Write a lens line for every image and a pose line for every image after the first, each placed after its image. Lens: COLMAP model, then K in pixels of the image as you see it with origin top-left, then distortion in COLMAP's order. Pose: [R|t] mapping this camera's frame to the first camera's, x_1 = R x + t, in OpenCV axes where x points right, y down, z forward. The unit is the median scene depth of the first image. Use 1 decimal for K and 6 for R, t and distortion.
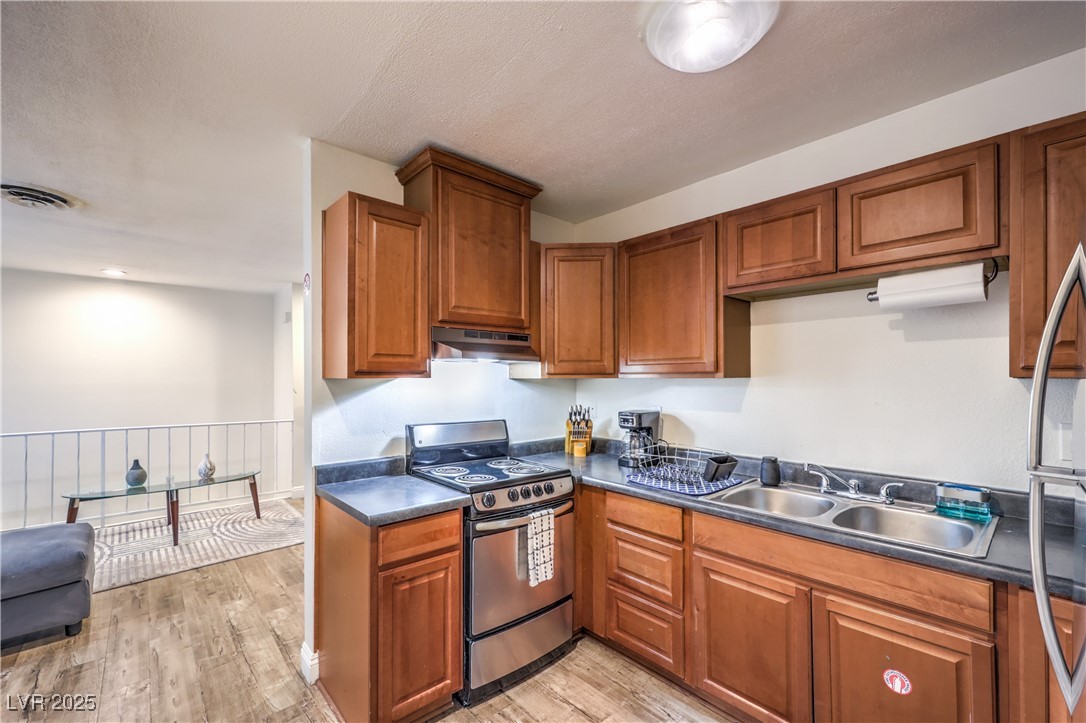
lens RADIAL K [[467.6, 0, 545.9], [0, 467.6, 381.7], [0, 0, 1]] dist [-0.001324, 0.000158]
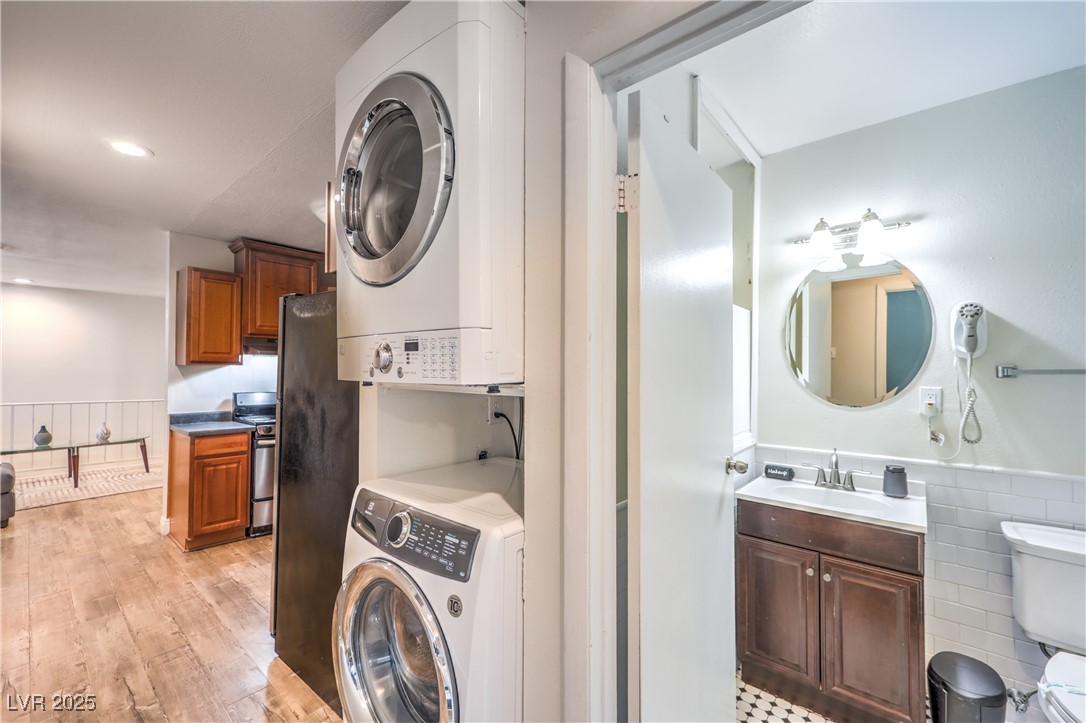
lens RADIAL K [[446.5, 0, 544.1], [0, 446.5, 370.5], [0, 0, 1]] dist [0.001820, 0.000077]
pose [[0.989828, 0.009058, 0.141977, 0.608166], [-0.007759, 0.999923, -0.009700, 0.017789], [-0.142054, 0.008500, 0.989822, -0.802379]]
